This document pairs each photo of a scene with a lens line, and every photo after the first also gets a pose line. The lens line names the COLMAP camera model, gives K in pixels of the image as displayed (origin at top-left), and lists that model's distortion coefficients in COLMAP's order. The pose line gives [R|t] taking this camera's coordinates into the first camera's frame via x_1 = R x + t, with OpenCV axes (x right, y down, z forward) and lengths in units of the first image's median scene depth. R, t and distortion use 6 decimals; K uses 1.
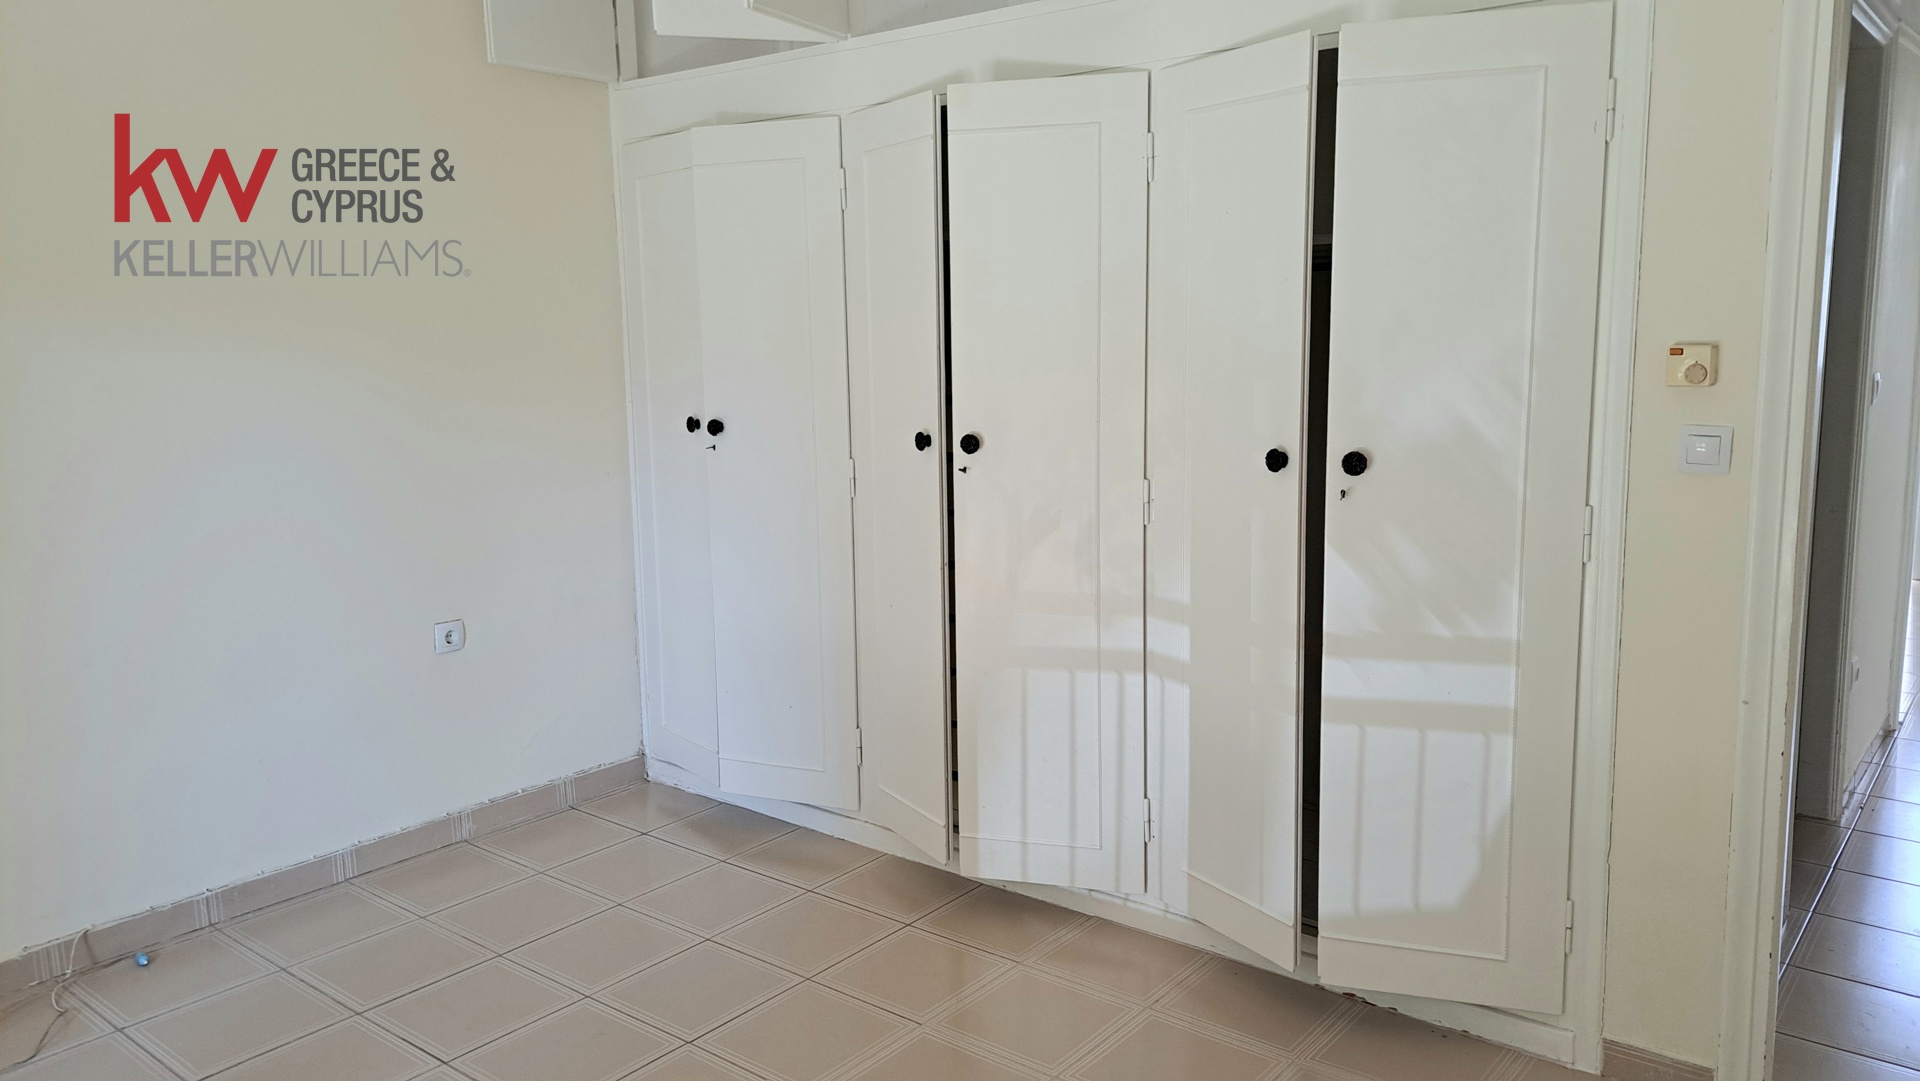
lens RADIAL K [[1374.7, 0, 978.7], [0, 1374.7, 516.0], [0, 0, 1]] dist [0.076519, -0.073962]
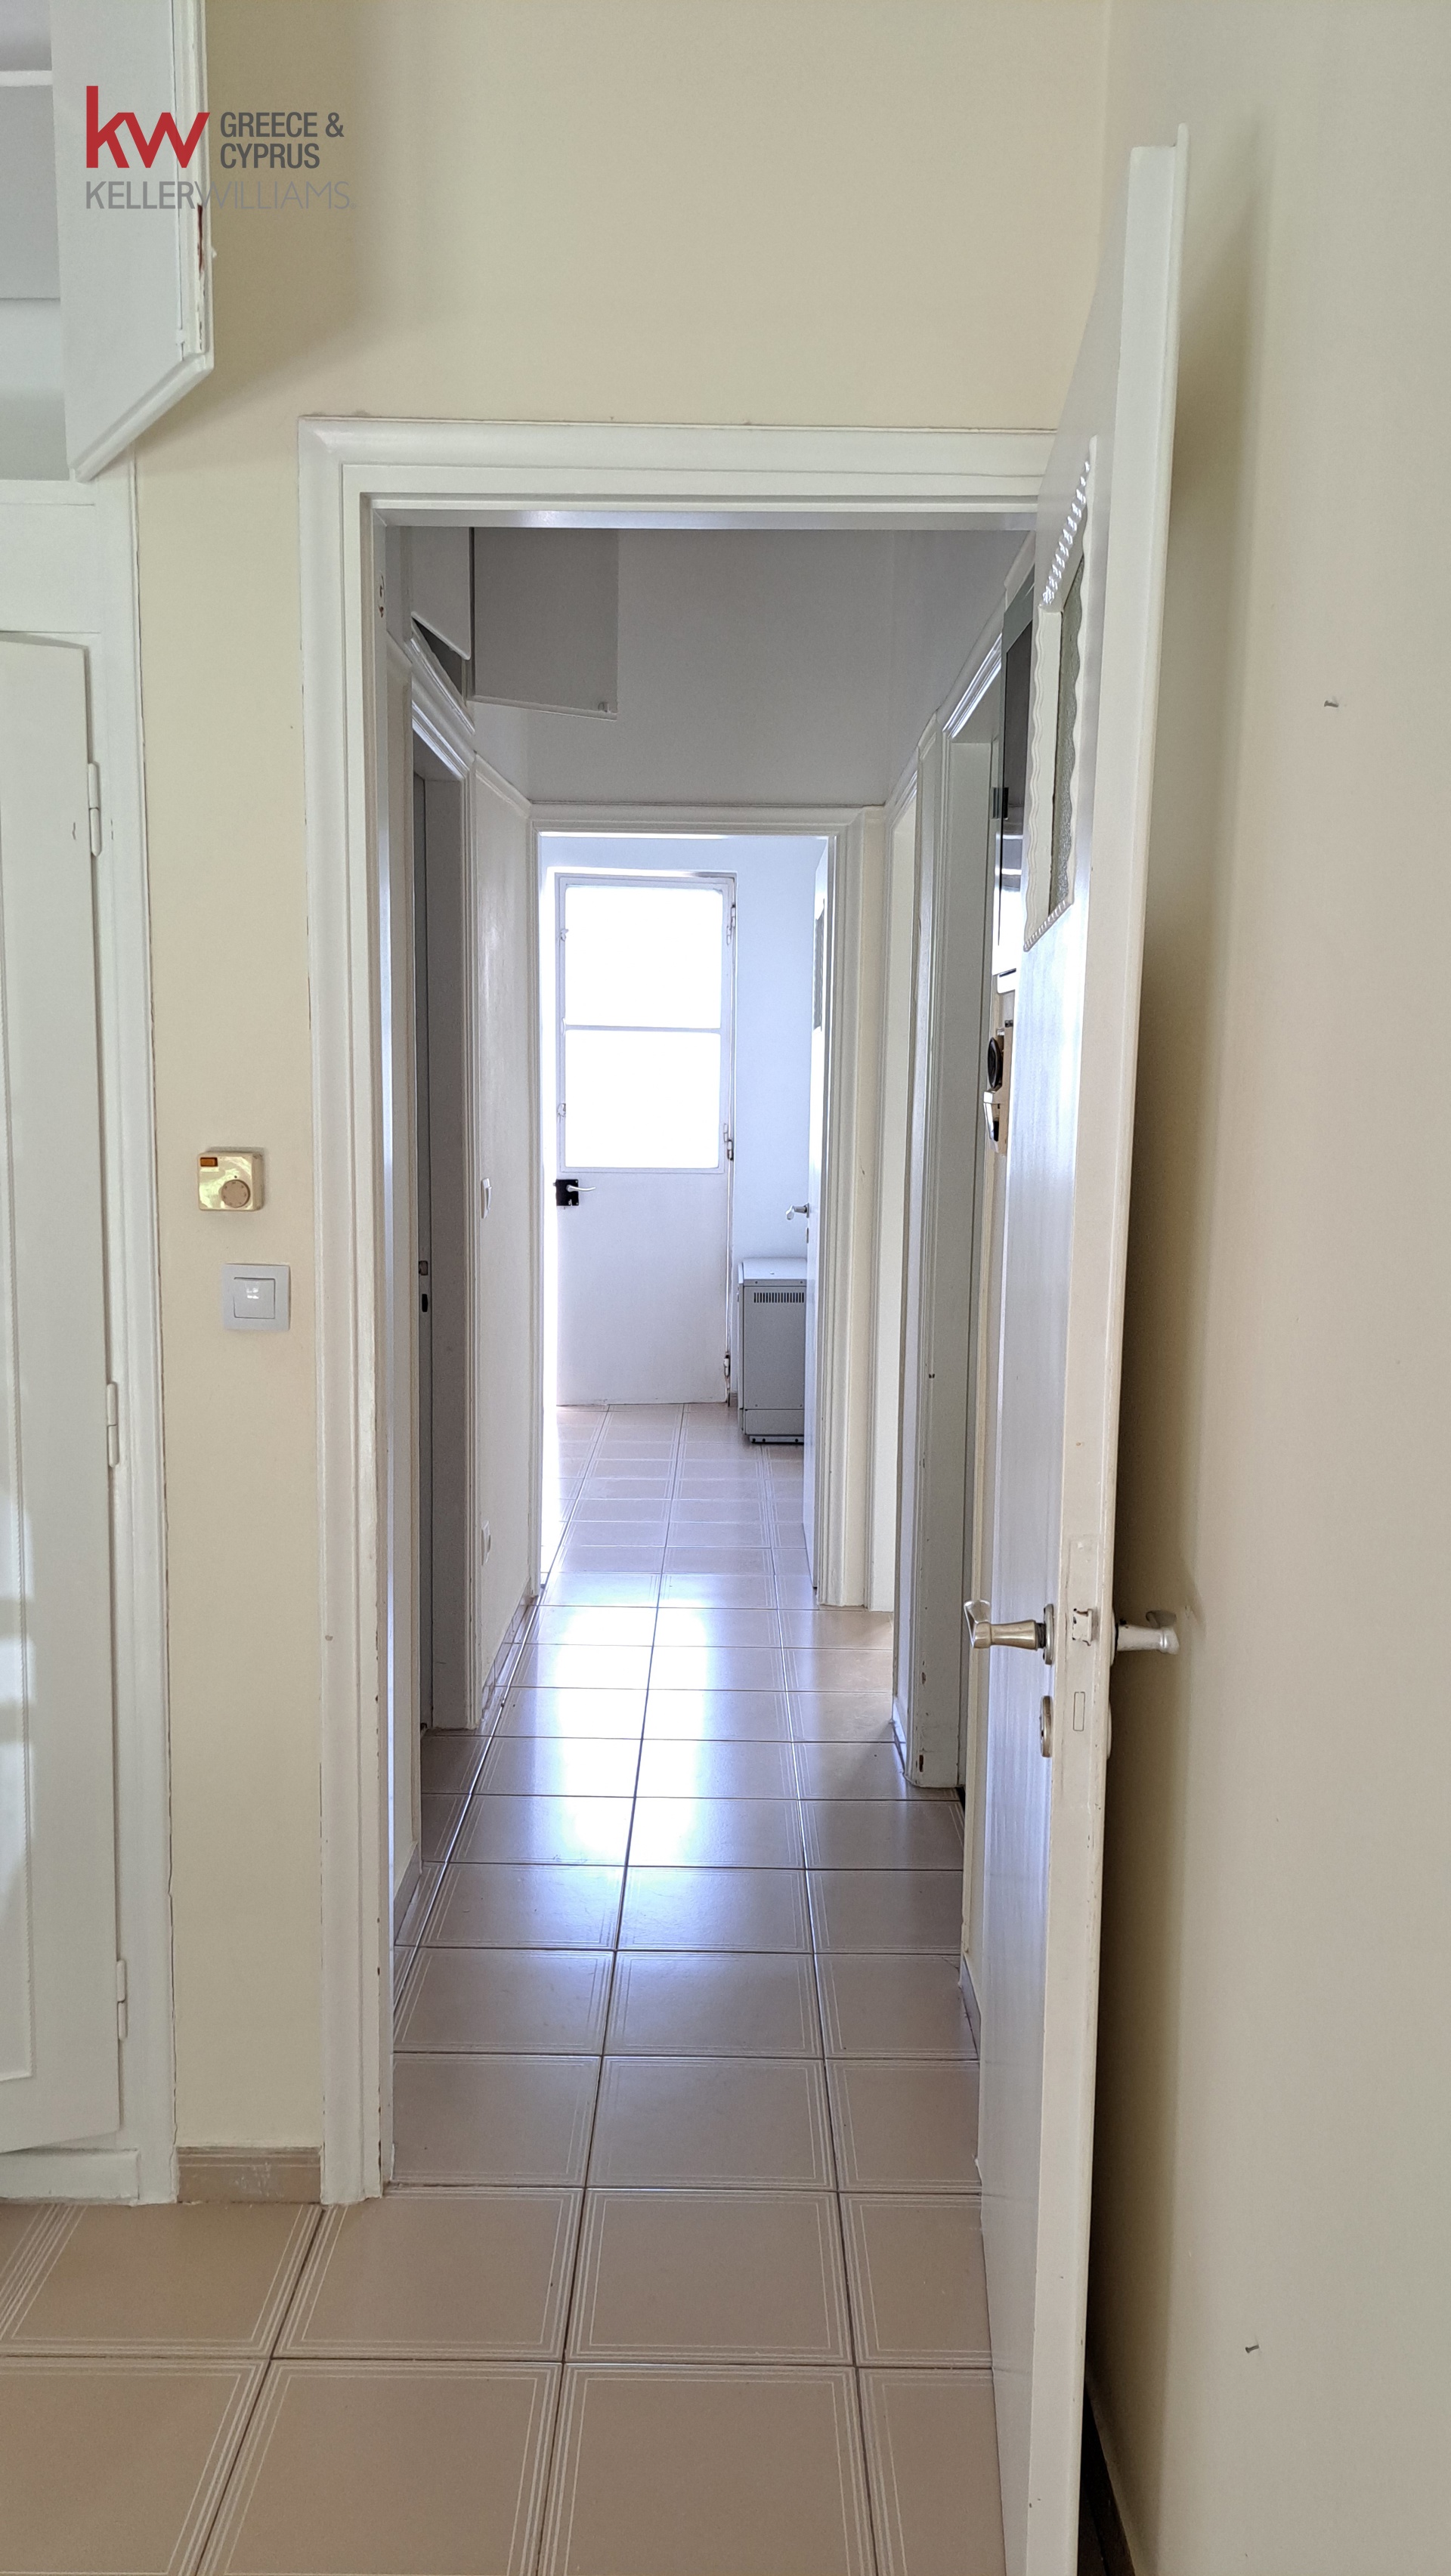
lens RADIAL K [[1844.5, 0, 724.8], [0, 1844.5, 1319.1], [0, 0, 1]] dist [0.076519, -0.073962]
pose [[0.780432, -0.052652, 0.623019, 0.086910], [0.063607, 0.997964, 0.004662, -0.019742], [-0.621996, 0.035990, 0.782193, 0.077709]]
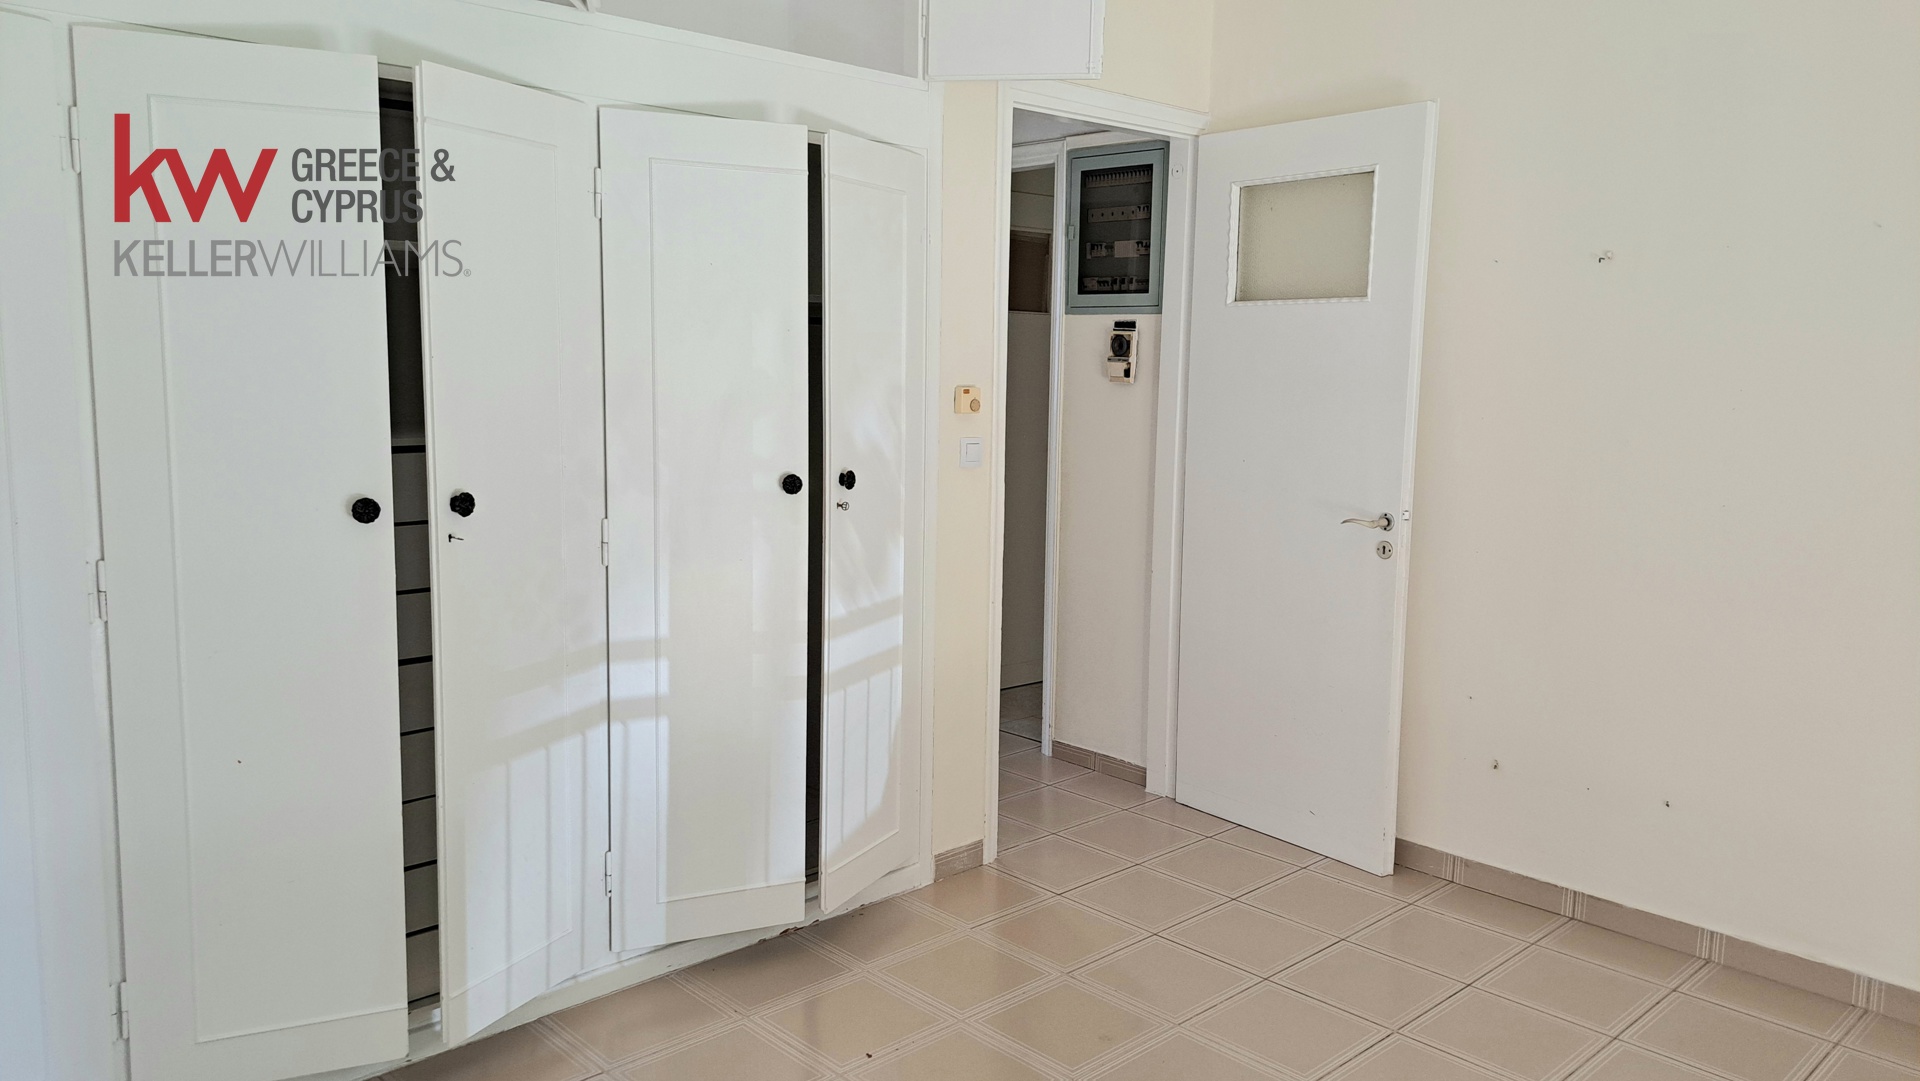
lens RADIAL K [[1374.7, 0, 897.6], [0, 1374.7, 542.0], [0, 0, 1]] dist [0.076519, -0.073962]
pose [[0.150631, -0.101391, 0.983377, -0.814378], [0.131438, 0.987950, 0.081729, -0.066000], [-0.979813, 0.116942, 0.162143, 0.648916]]
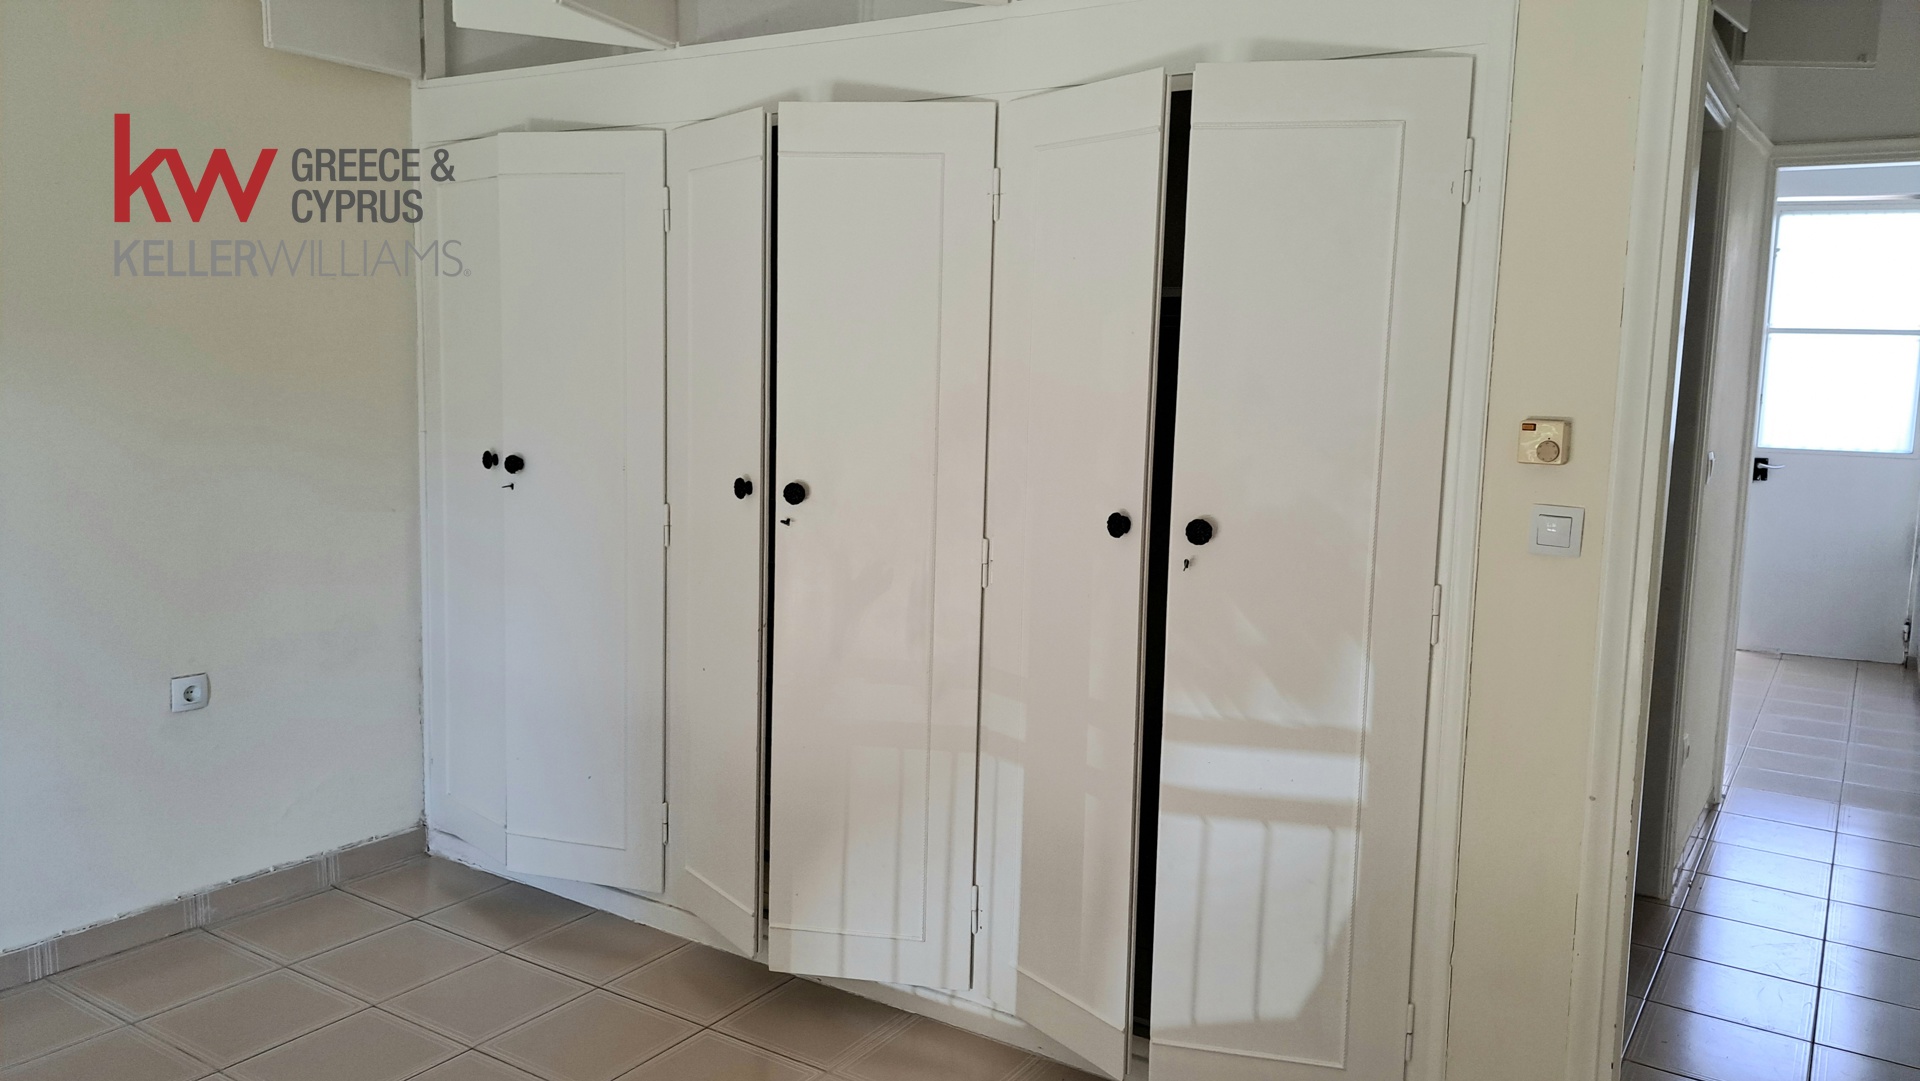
lens RADIAL K [[1374.7, 0, 1009.3], [0, 1374.7, 518.9], [0, 0, 1]] dist [0.076519, -0.073962]
pose [[0.992670, 0.031195, 0.116765, 0.030898], [-0.027852, 0.999157, -0.030152, -0.012860], [-0.117607, 0.026679, 0.992702, 0.080578]]
